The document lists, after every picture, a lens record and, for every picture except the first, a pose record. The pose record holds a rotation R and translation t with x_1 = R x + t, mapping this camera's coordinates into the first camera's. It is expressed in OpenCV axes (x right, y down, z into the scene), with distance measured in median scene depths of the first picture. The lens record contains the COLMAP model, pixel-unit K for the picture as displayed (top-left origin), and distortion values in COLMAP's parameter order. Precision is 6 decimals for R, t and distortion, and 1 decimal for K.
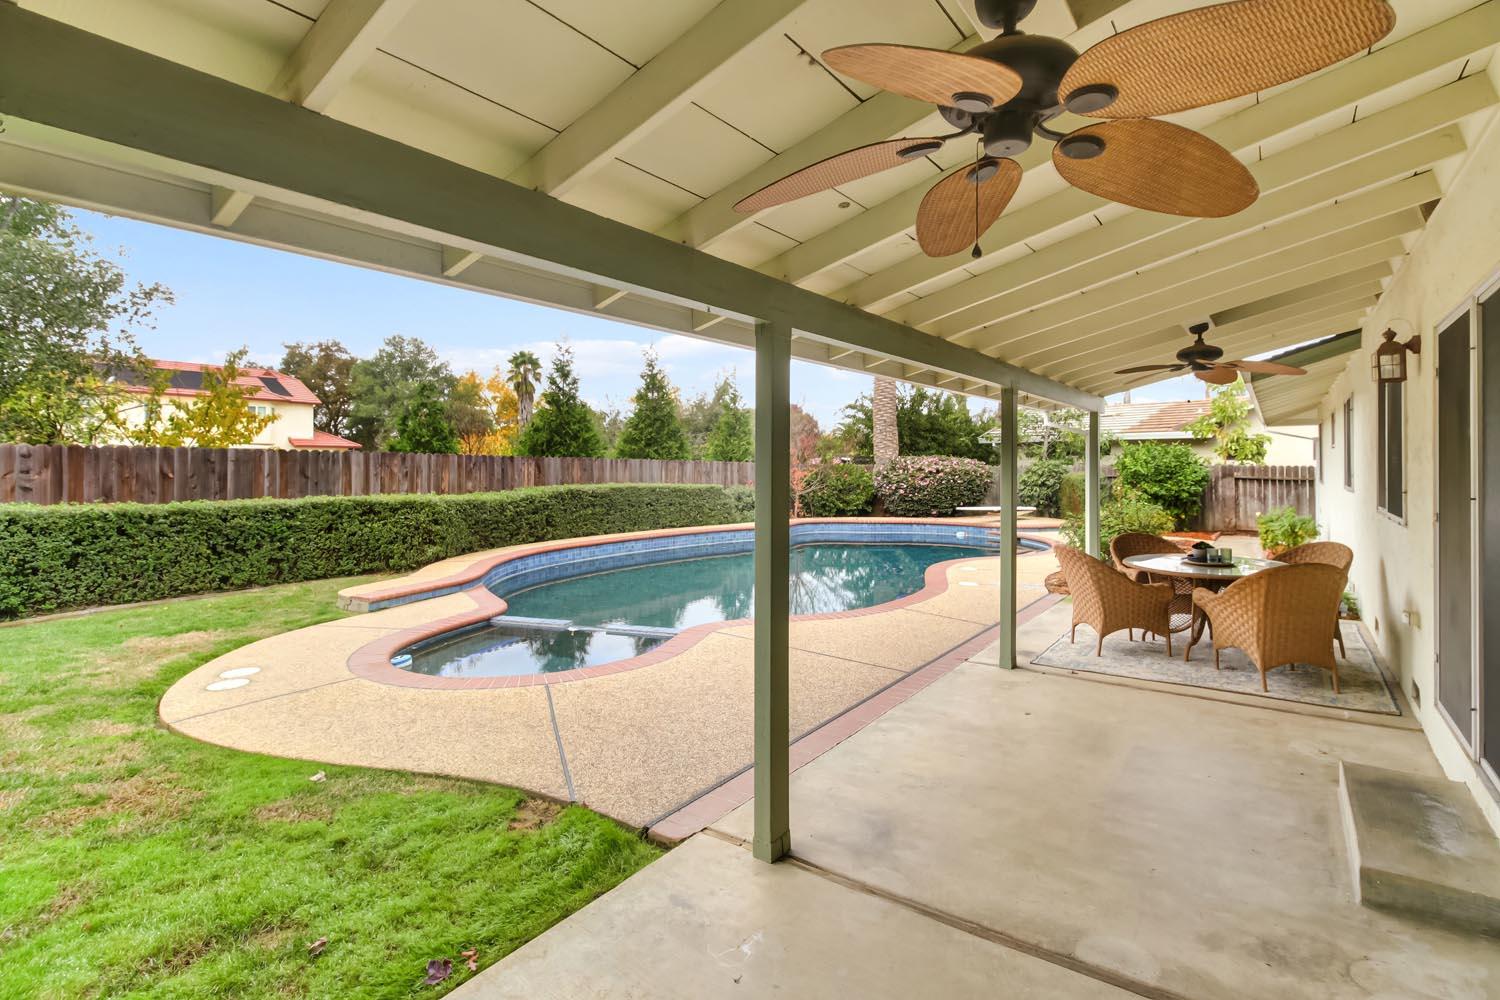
lens RADIAL K [[707.7, 0, 768.2], [0, 707.7, 436.5], [0, 0, 1]] dist [-0.001418, -0.000318]
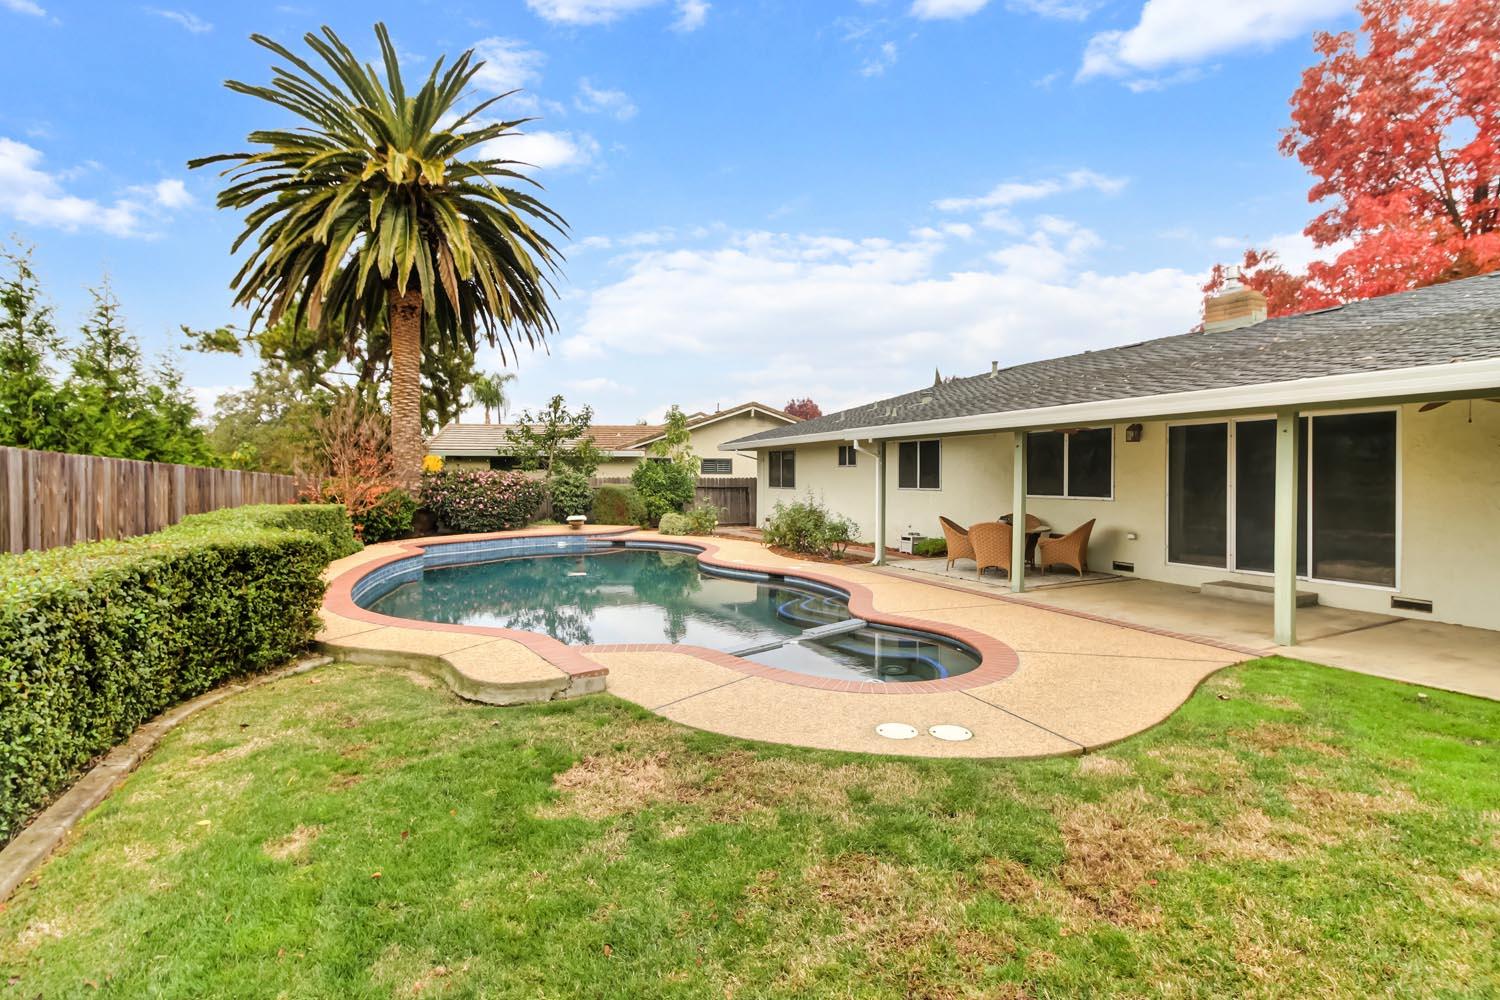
lens RADIAL K [[696.9, 0, 760.3], [0, 696.9, 480.3], [0, 0, 1]] dist [0.018104, -0.013984]
pose [[0.487260, -0.005375, 0.873240, -0.500733], [-0.031735, 0.999211, 0.023859, 0.011833], [-0.872680, -0.039338, 0.486706, 0.263417]]
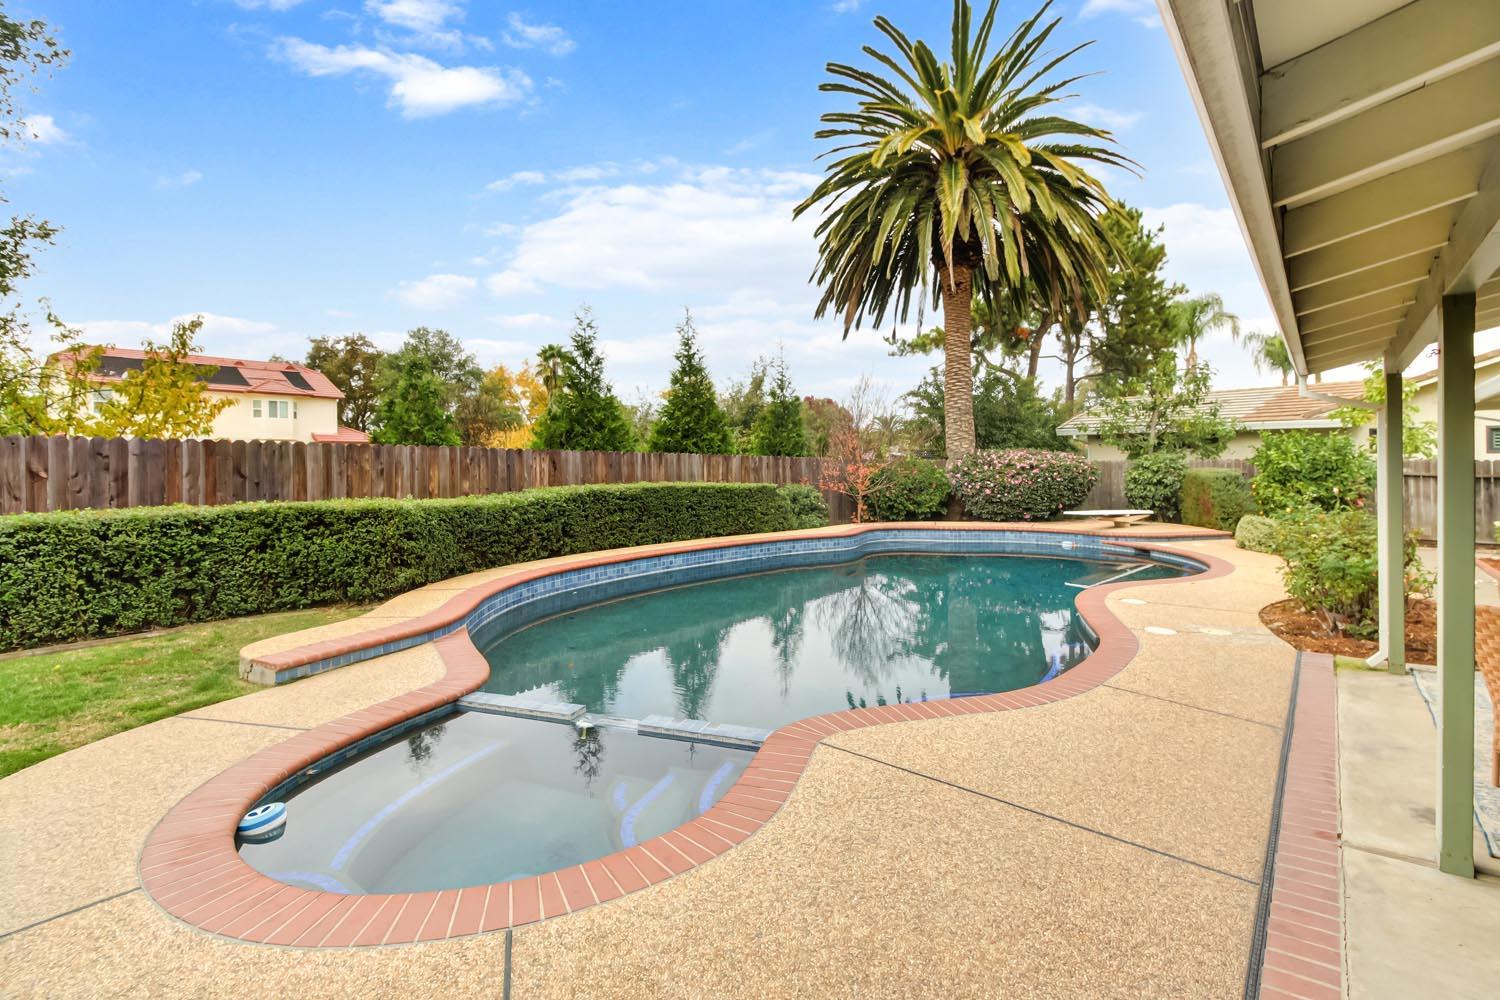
lens RADIAL K [[704.7, 0, 766.1], [0, 704.7, 472.3], [0, 0, 1]] dist [0.017613, -0.012911]
pose [[0.998967, -0.000991, -0.045425, -0.040468], [0.003547, 0.998411, 0.056234, 0.008575], [0.045297, -0.056337, 0.997384, 0.182308]]
